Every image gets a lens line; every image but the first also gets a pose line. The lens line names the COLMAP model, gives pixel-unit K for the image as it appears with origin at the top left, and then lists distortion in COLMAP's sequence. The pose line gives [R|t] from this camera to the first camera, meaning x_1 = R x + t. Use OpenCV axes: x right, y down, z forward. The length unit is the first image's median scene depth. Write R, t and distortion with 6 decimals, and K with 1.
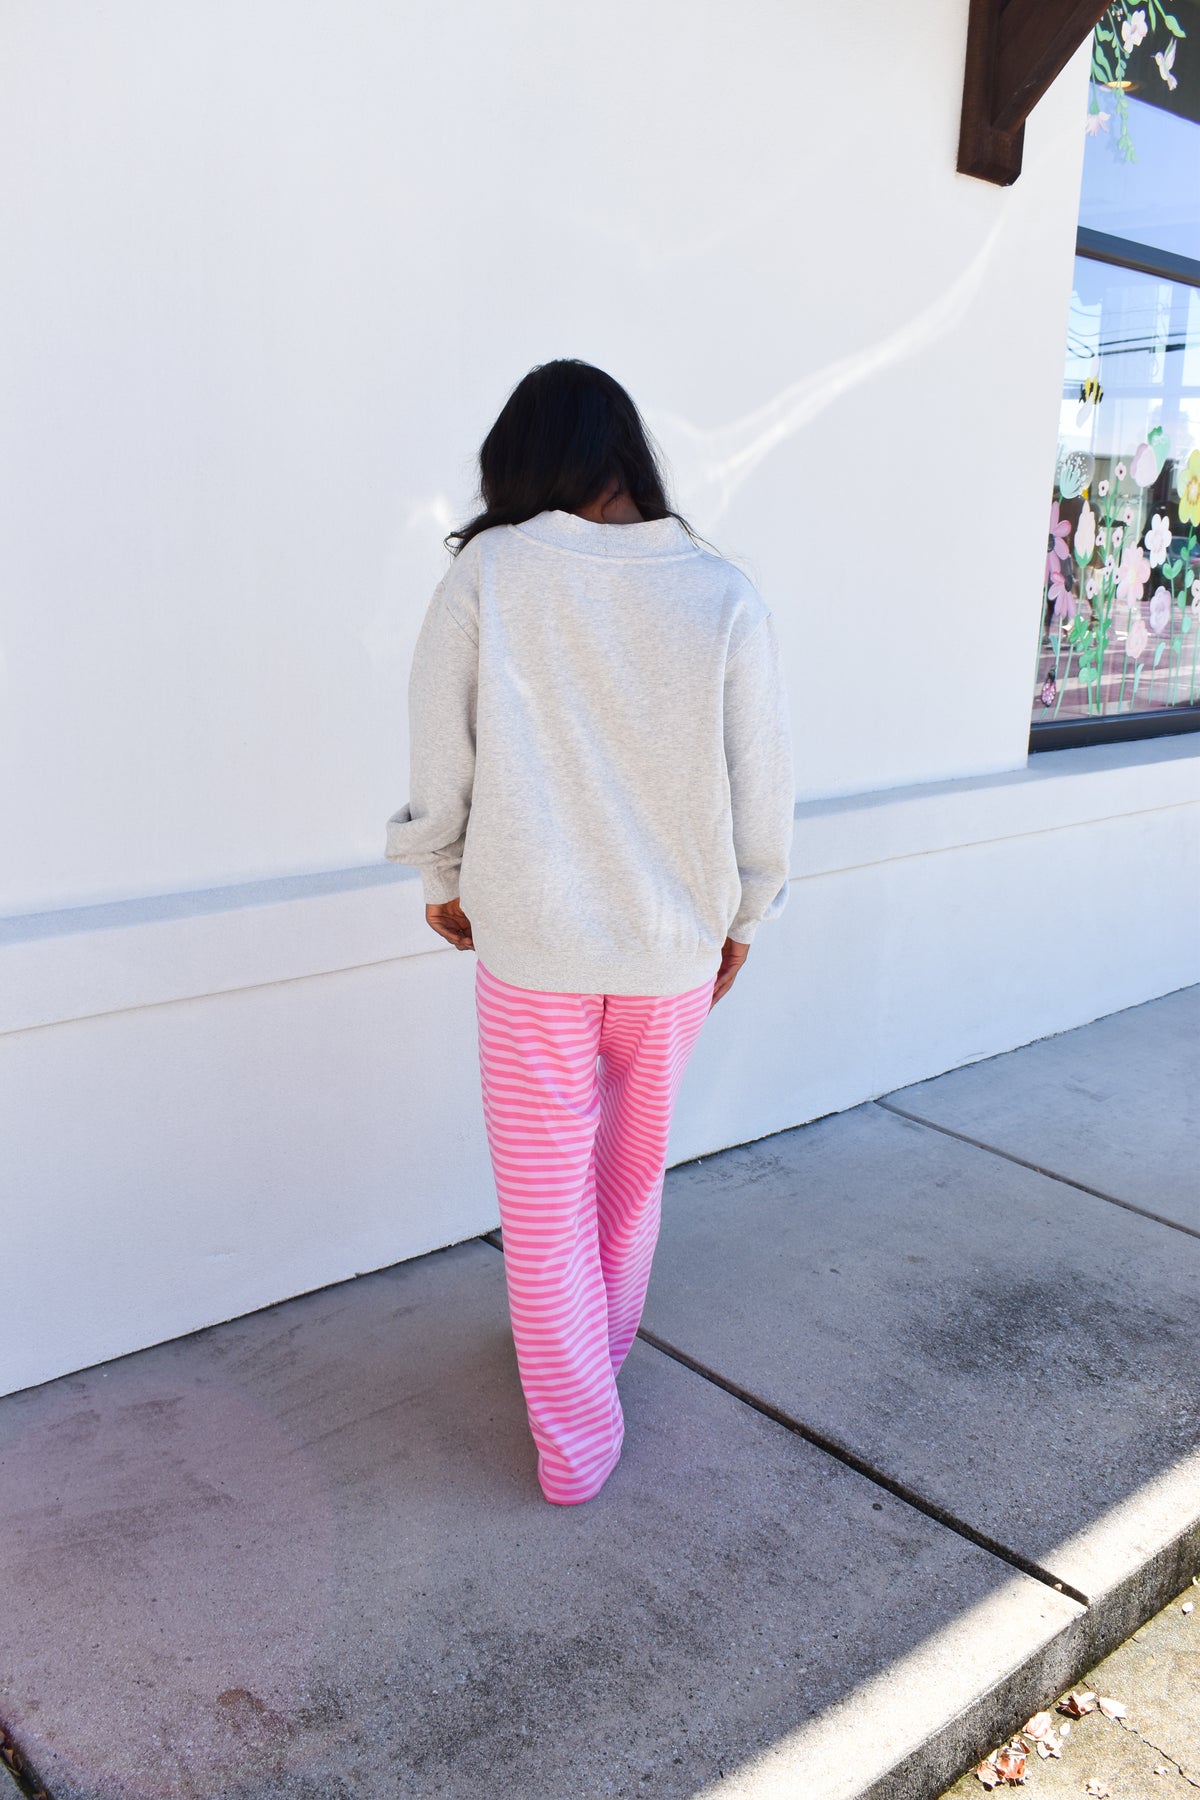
lens RADIAL K [[1567.9, 0, 596.9], [0, 1567.9, 901.8], [0, 0, 1]] dist [-0.092572, 0.023886]
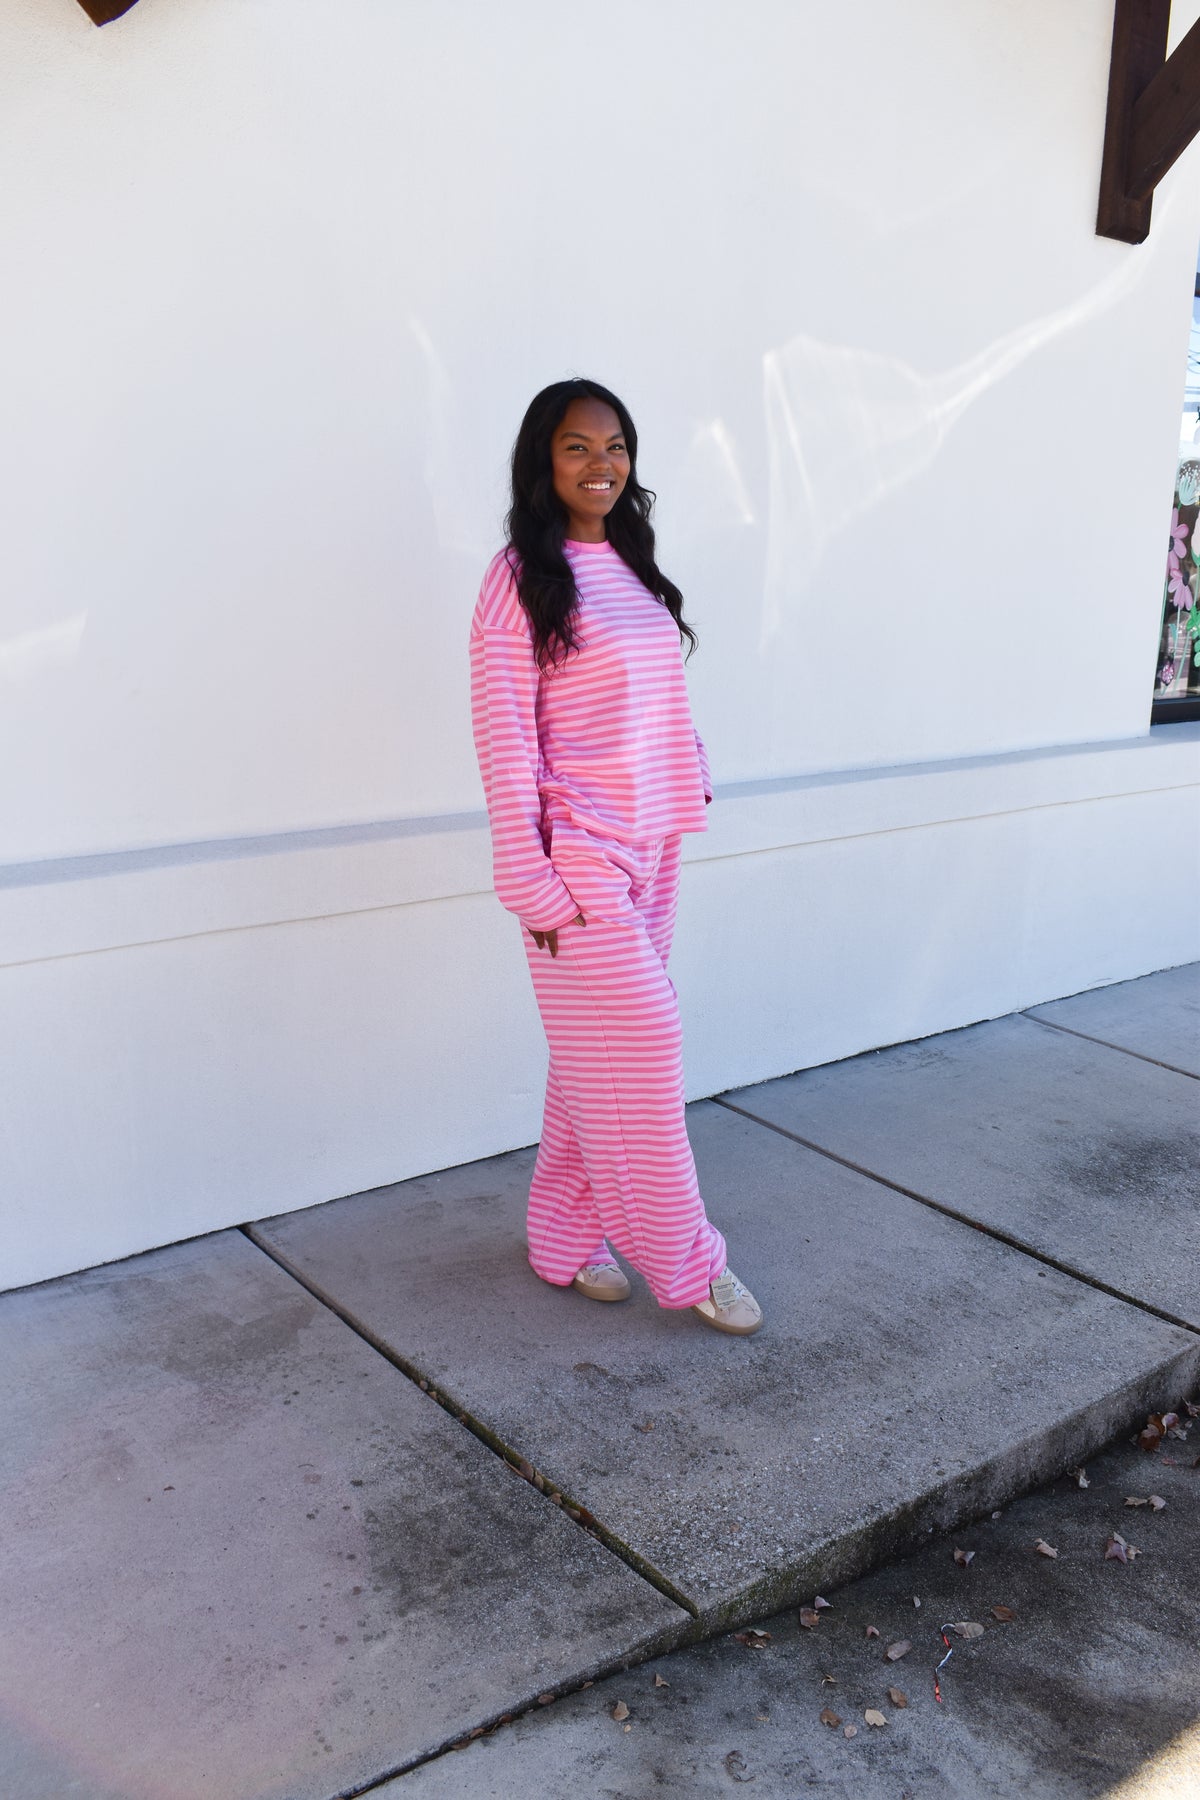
lens RADIAL K [[1567.9, 0, 599.4], [0, 1567.9, 902.3], [0, 0, 1]] dist [-0.092572, 0.023886]
pose [[0.998110, 0.008974, -0.060800, -0.103079], [-0.009171, 0.999954, -0.002973, 0.074130], [0.060771, 0.003525, 0.998146, -0.298452]]
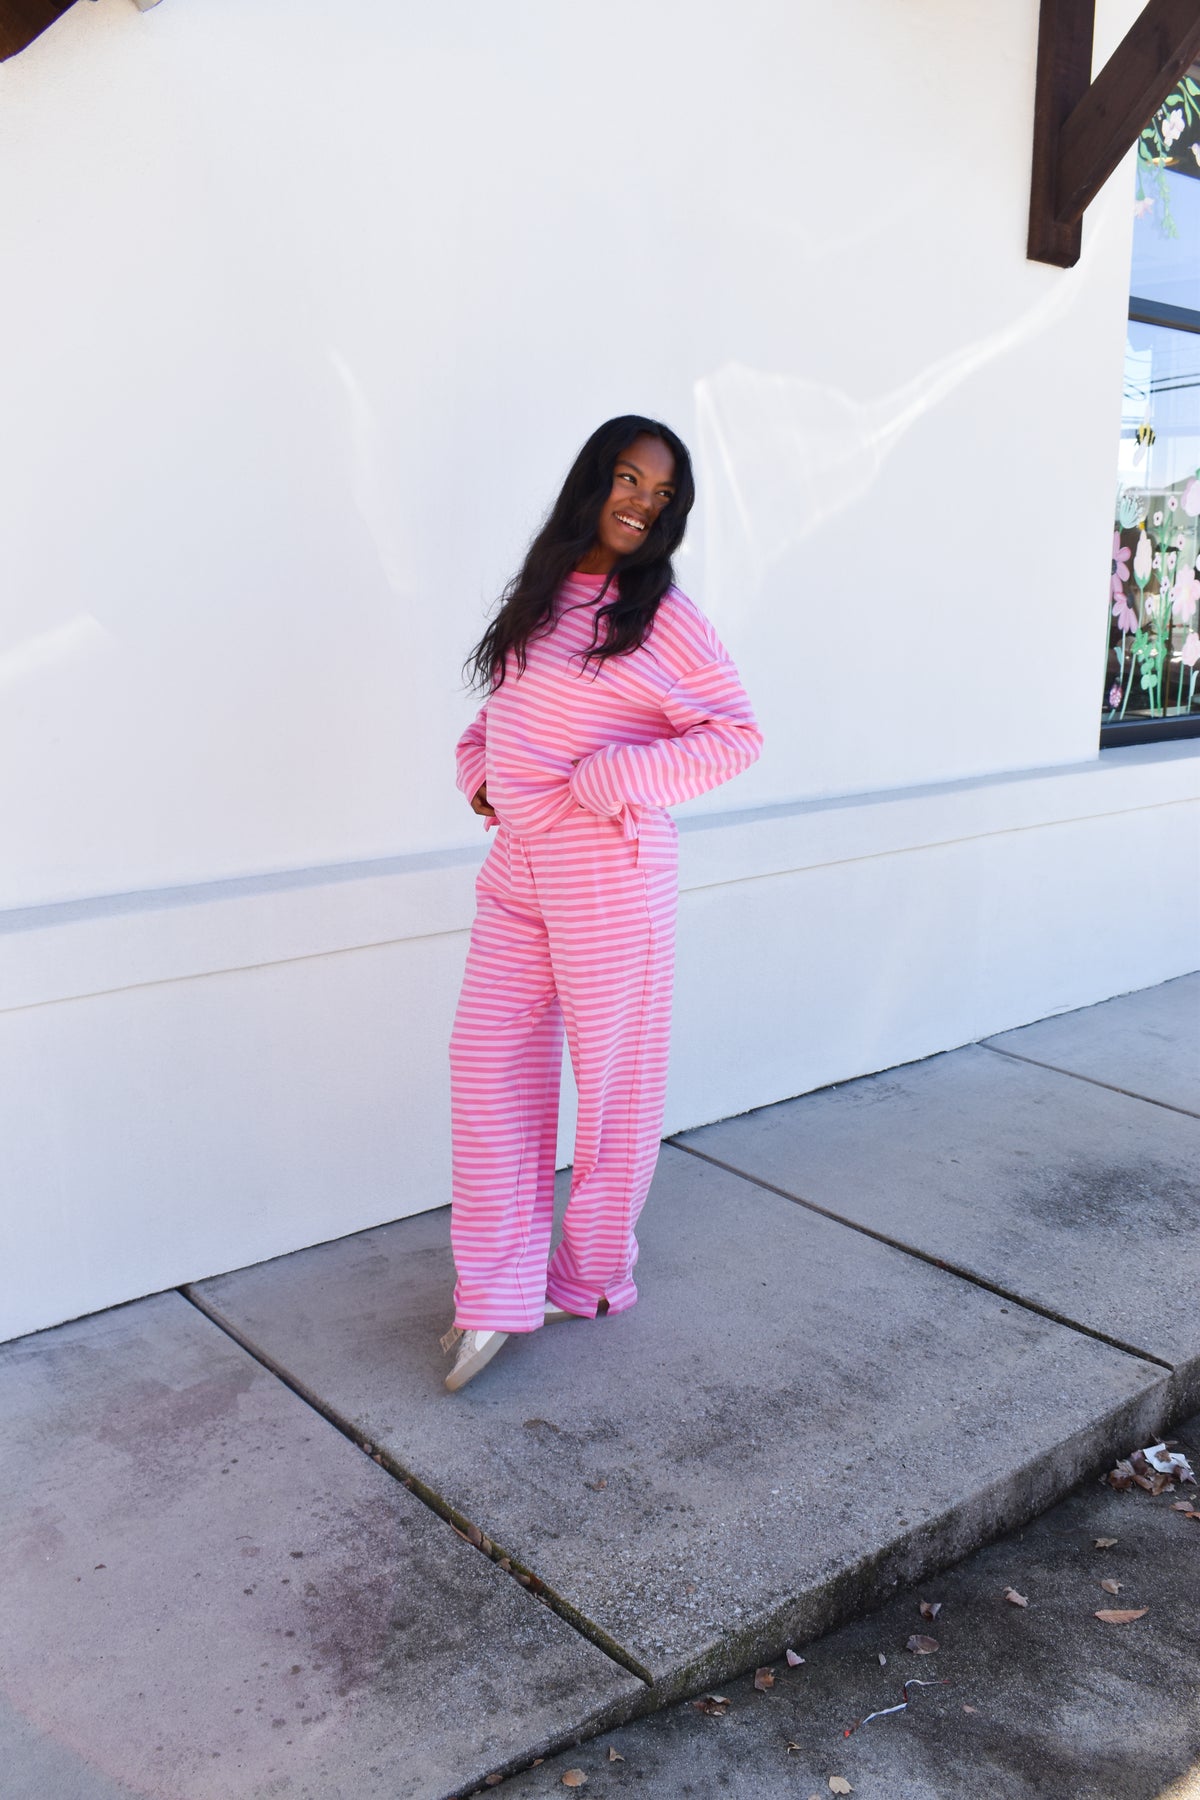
lens RADIAL K [[1567.9, 0, 598.5], [0, 1567.9, 903.6], [0, 0, 1]] dist [-0.092572, 0.023886]
pose [[0.999053, -0.020464, -0.038384, -0.087037], [0.019383, 0.999411, -0.028308, 0.074923], [0.038941, 0.027537, 0.998862, -0.269997]]
